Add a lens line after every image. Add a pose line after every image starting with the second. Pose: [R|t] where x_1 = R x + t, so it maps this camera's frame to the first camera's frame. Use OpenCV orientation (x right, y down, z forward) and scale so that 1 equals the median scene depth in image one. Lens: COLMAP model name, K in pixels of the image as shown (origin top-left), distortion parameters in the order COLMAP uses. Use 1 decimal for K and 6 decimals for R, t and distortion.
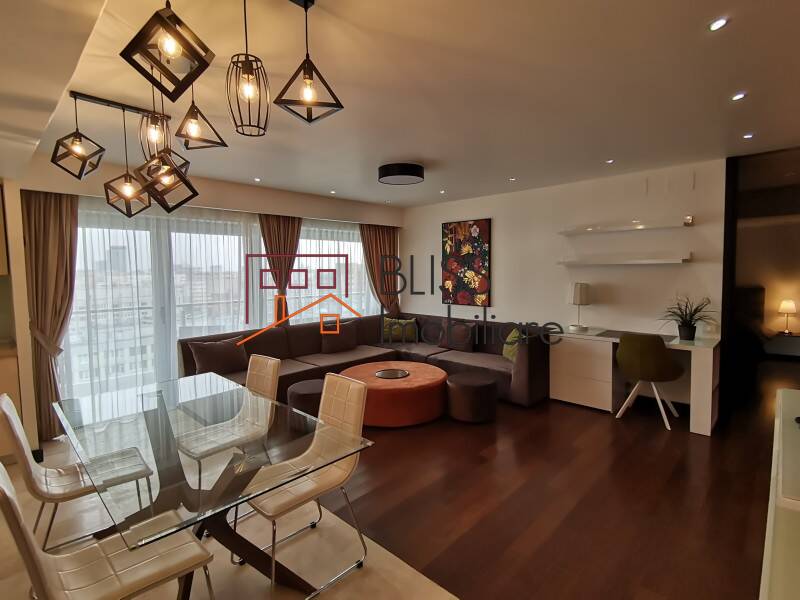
lens RADIAL K [[401.6, 0, 398.5], [0, 401.6, 292.6], [0, 0, 1]] dist [0.020767, -0.014194]
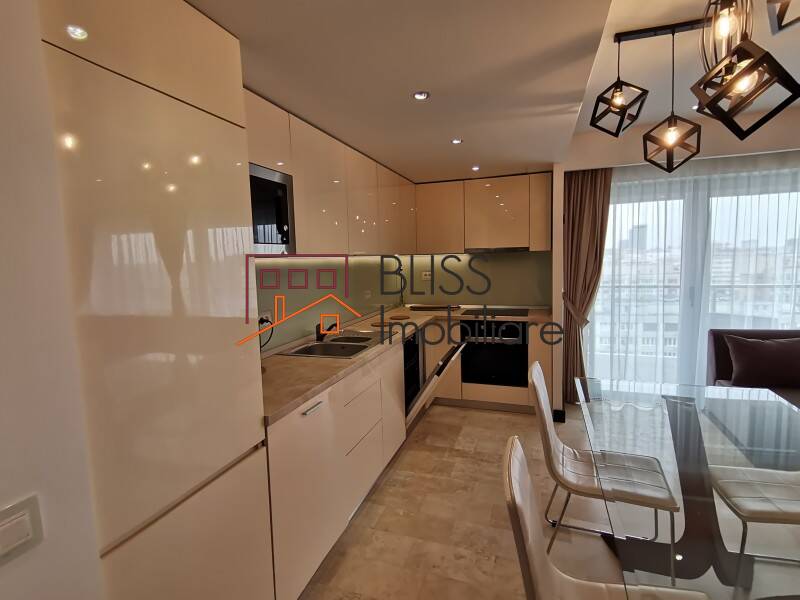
lens RADIAL K [[401.6, 0, 393.6], [0, 401.6, 292.2], [0, 0, 1]] dist [0.020767, -0.014194]
pose [[0.405958, 0.079515, -0.910426, -0.146405], [-0.032270, 0.996834, 0.072672, 0.009369], [0.913322, -0.000123, 0.407238, 0.183973]]
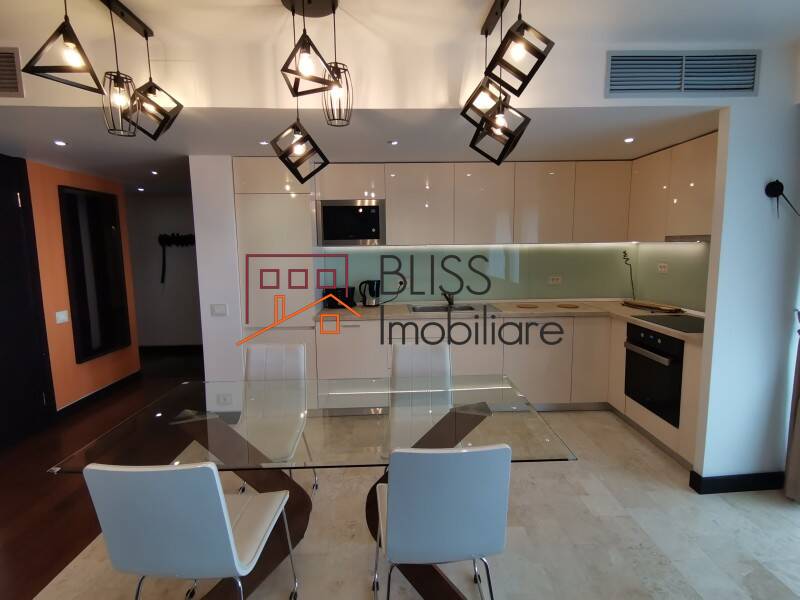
lens RADIAL K [[401.6, 0, 403.3], [0, 401.6, 292.5], [0, 0, 1]] dist [0.020767, -0.014194]
pose [[-0.707725, 0.107382, -0.698279, -0.021805], [-0.021074, 0.984733, 0.172793, -0.079073], [0.706173, 0.137005, -0.694657, 1.337521]]
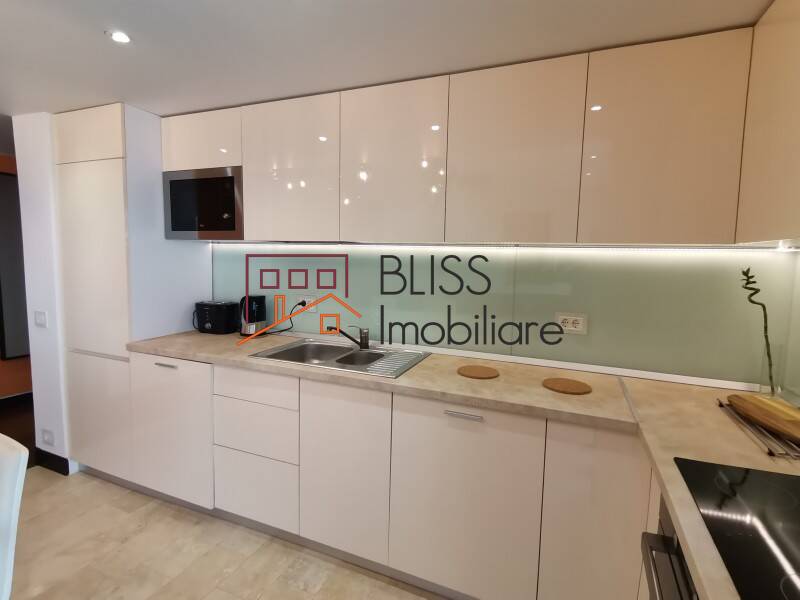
lens RADIAL K [[401.6, 0, 404.5], [0, 401.6, 299.0], [0, 0, 1]] dist [0.020767, -0.014194]
pose [[-0.934280, 0.021817, -0.355871, -0.958462], [-0.036009, 0.987249, 0.155058, -0.022558], [0.354716, 0.157682, -0.921582, 1.239840]]
